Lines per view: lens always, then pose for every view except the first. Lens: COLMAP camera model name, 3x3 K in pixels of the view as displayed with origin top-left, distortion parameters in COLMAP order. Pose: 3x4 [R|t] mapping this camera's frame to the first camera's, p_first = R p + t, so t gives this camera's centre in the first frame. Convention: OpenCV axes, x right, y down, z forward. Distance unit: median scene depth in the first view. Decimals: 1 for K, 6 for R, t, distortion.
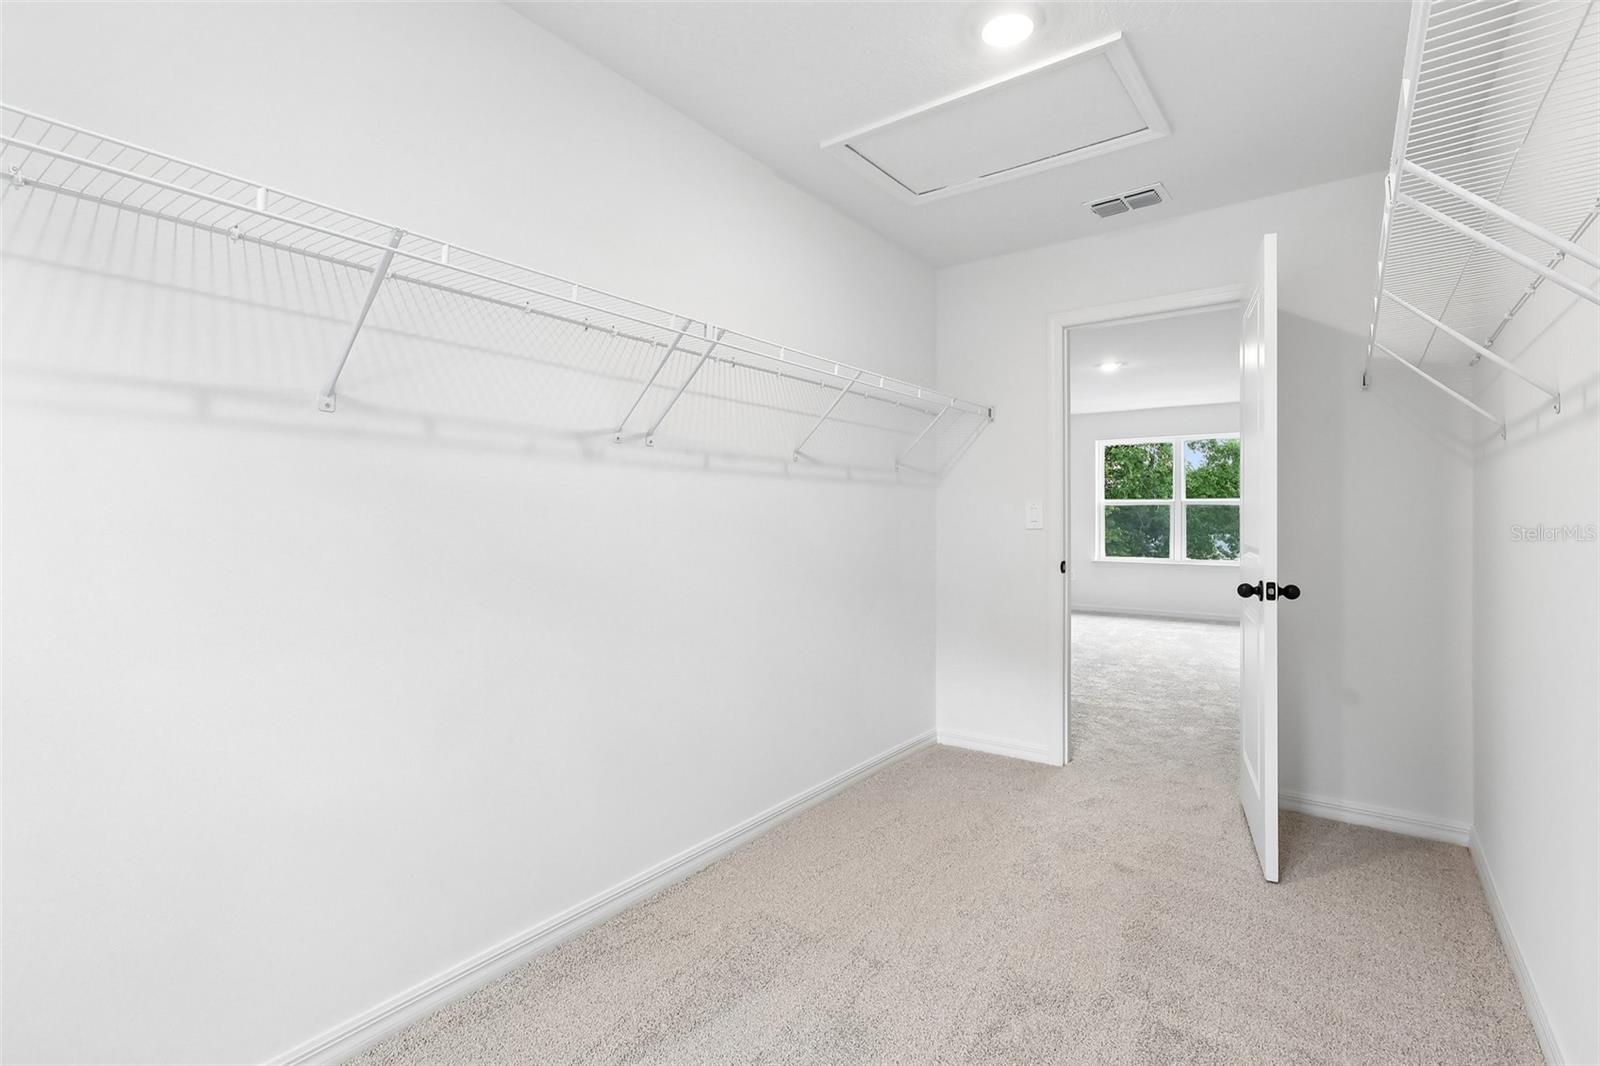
lens RADIAL K [[747.7, 0, 800.4], [0, 747.7, 521.9], [0, 0, 1]] dist [-0.001669, -0.000511]
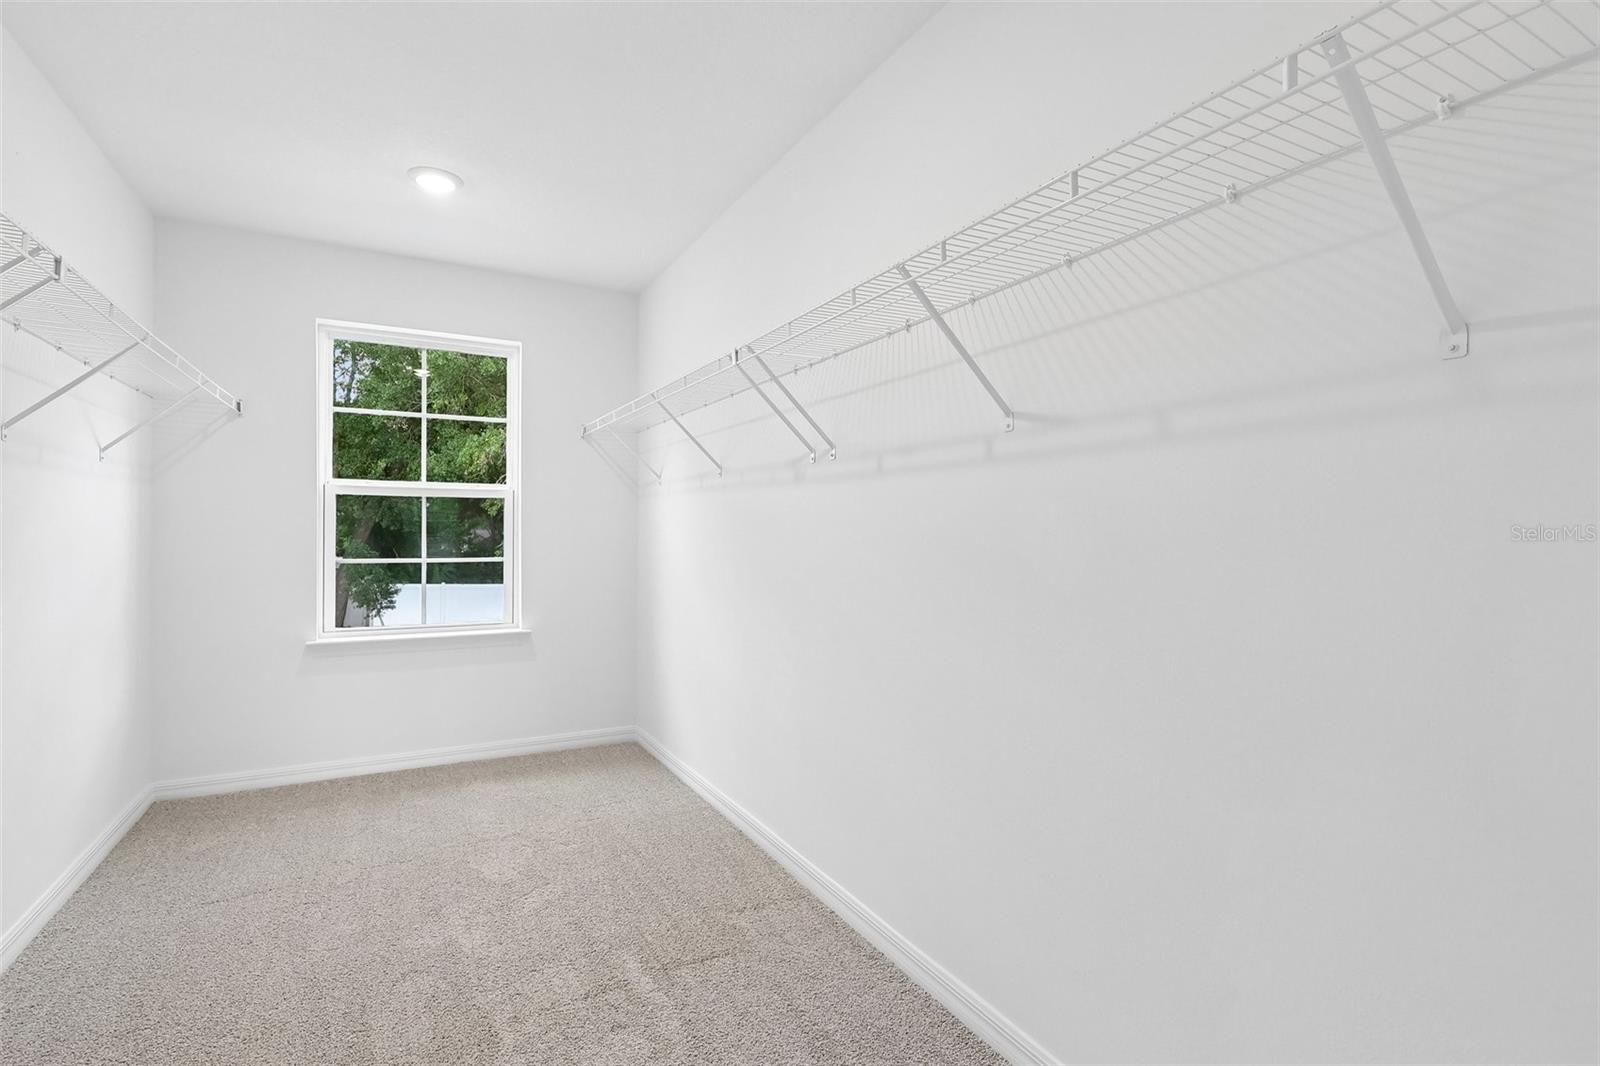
lens RADIAL K [[747.7, 0, 800.4], [0, 747.7, 521.9], [0, 0, 1]] dist [-0.001669, -0.000511]
pose [[-0.429403, -0.012676, -0.903024, 0.586562], [-0.008203, 0.999915, -0.010136, -0.005716], [0.903076, 0.003056, -0.429470, 1.126131]]
